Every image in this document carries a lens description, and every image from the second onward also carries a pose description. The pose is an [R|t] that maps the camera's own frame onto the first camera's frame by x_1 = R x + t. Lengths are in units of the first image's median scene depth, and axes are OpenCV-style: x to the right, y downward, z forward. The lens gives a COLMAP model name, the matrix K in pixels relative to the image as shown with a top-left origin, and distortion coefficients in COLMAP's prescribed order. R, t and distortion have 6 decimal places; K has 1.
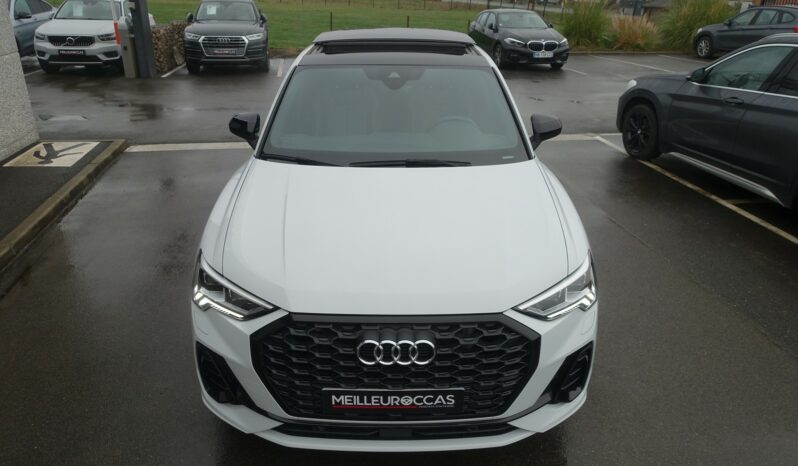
lens RADIAL K [[553.4, 0, 400.8], [0, 553.4, 232.9], [0, 0, 1]] dist [0.013445, -0.003865]
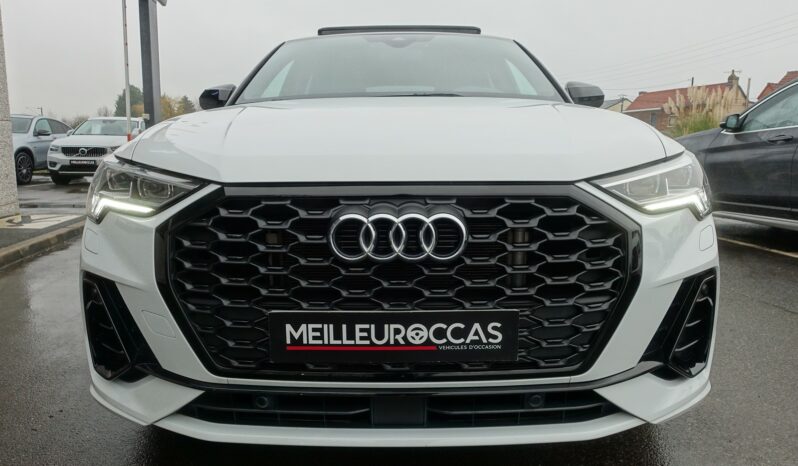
lens RADIAL K [[553.4, 0, 399.7], [0, 553.4, 229.7], [0, 0, 1]] dist [0.013445, -0.003865]
pose [[0.999750, -0.012286, -0.018692, 0.004560], [0.007089, 0.966600, -0.256192, 0.344069], [0.021216, 0.255996, 0.966445, 0.426795]]
